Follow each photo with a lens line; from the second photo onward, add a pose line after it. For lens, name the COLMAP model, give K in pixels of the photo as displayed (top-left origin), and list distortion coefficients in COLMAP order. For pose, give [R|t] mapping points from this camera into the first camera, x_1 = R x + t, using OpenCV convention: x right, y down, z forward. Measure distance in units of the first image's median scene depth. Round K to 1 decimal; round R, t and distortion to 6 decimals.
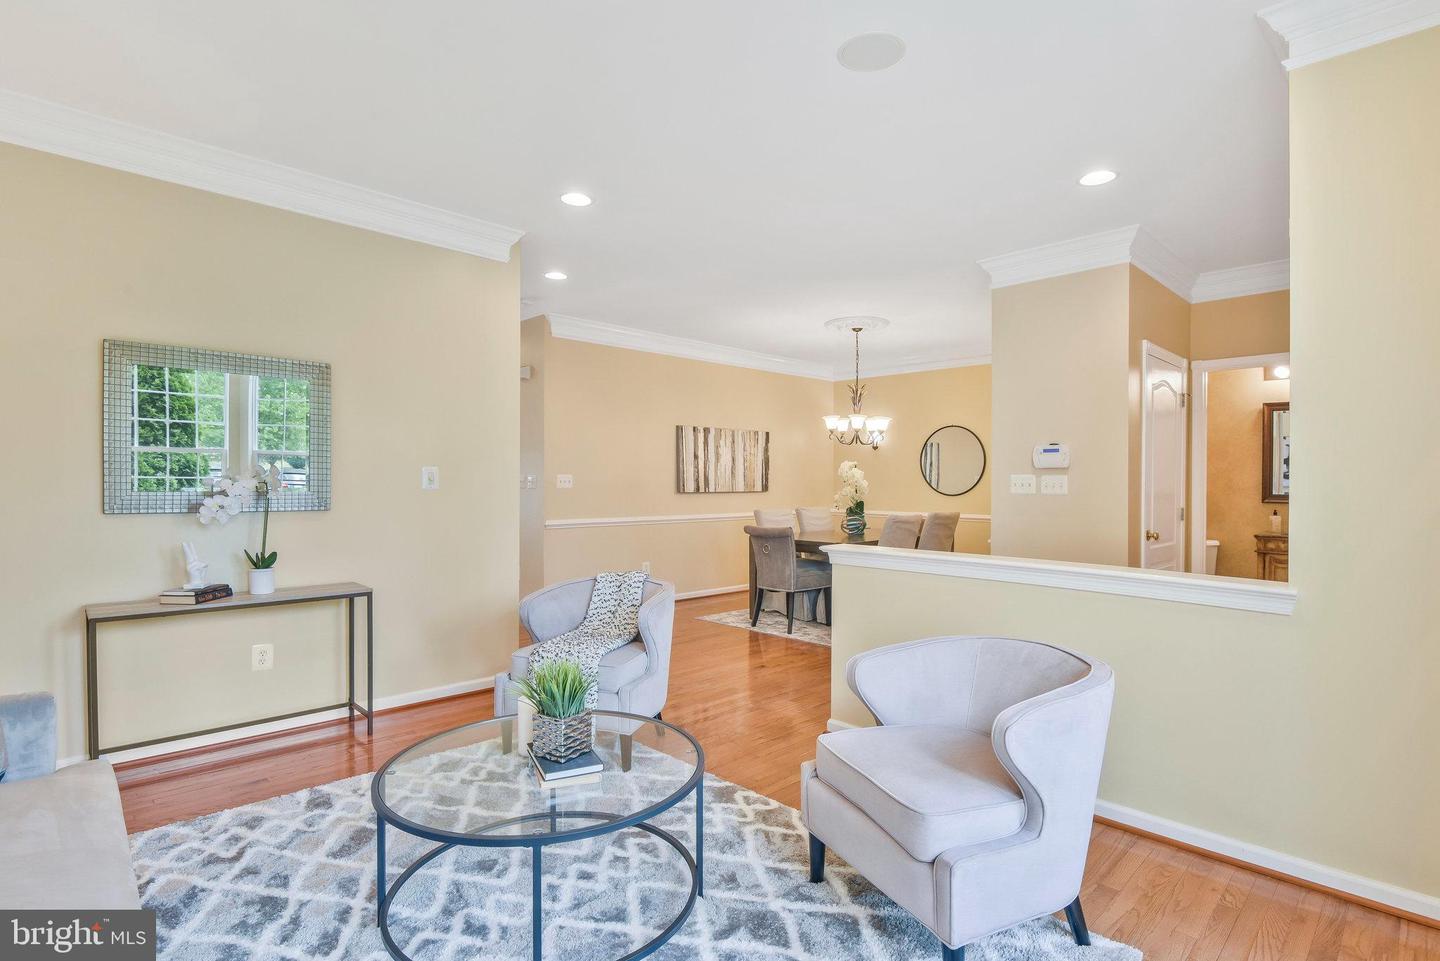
lens RADIAL K [[704.6, 0, 726.6], [0, 704.6, 479.2], [0, 0, 1]] dist [0.000008, -0.000281]
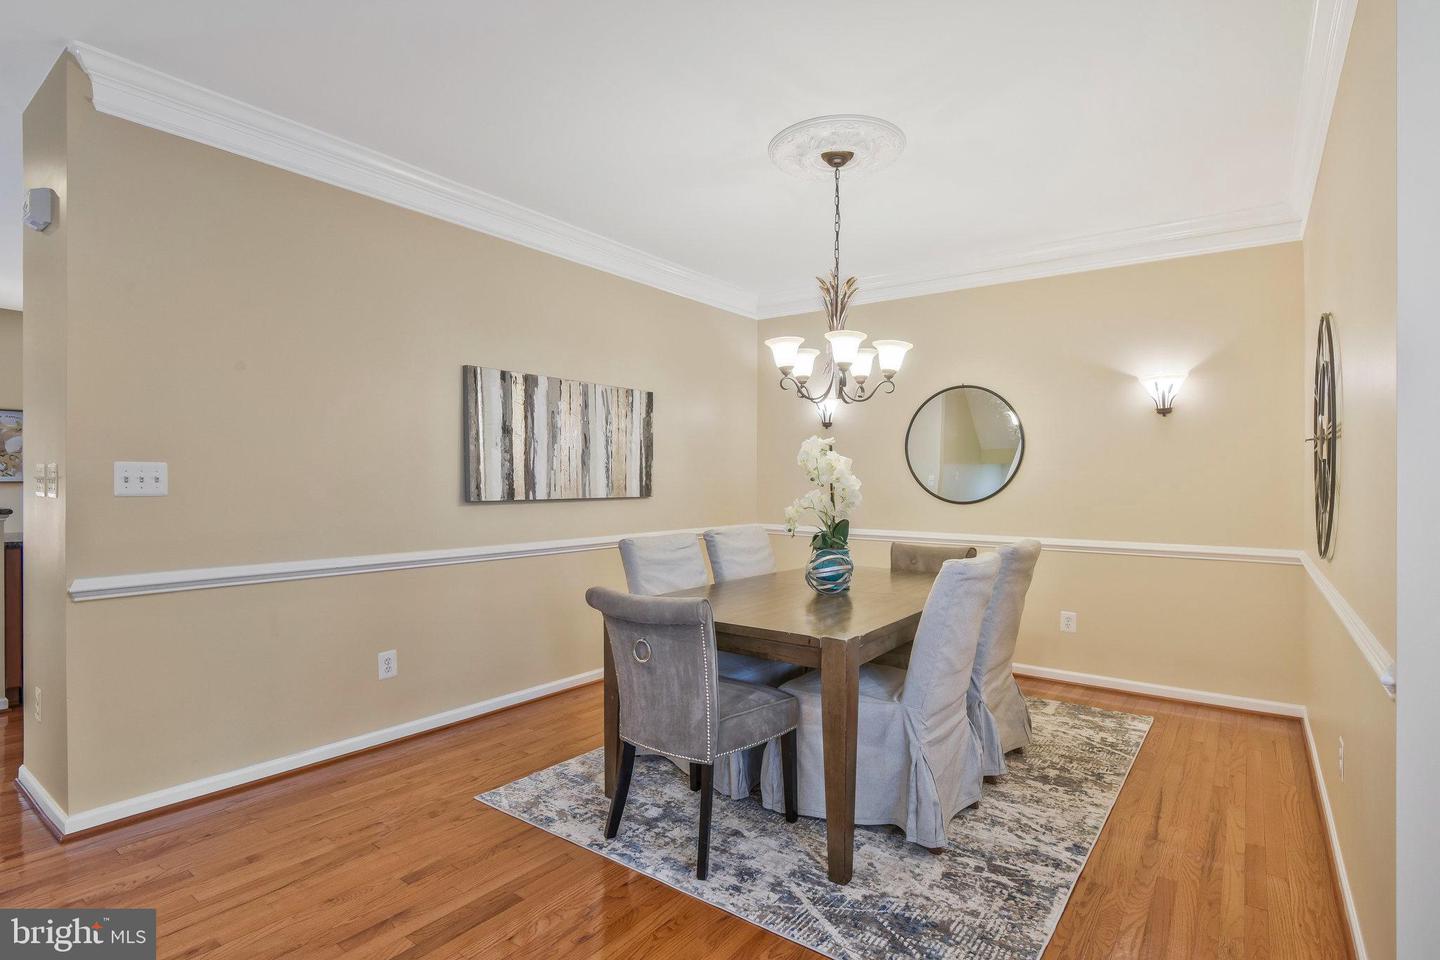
lens RADIAL K [[704.6, 0, 728.5], [0, 704.6, 475.1], [0, 0, 1]] dist [0.000008, -0.000281]
pose [[0.986894, 0.000834, 0.161365, 0.032174], [-0.000102, 0.999990, -0.004542, 0.002472], [-0.161367, 0.004466, 0.986884, 0.480307]]
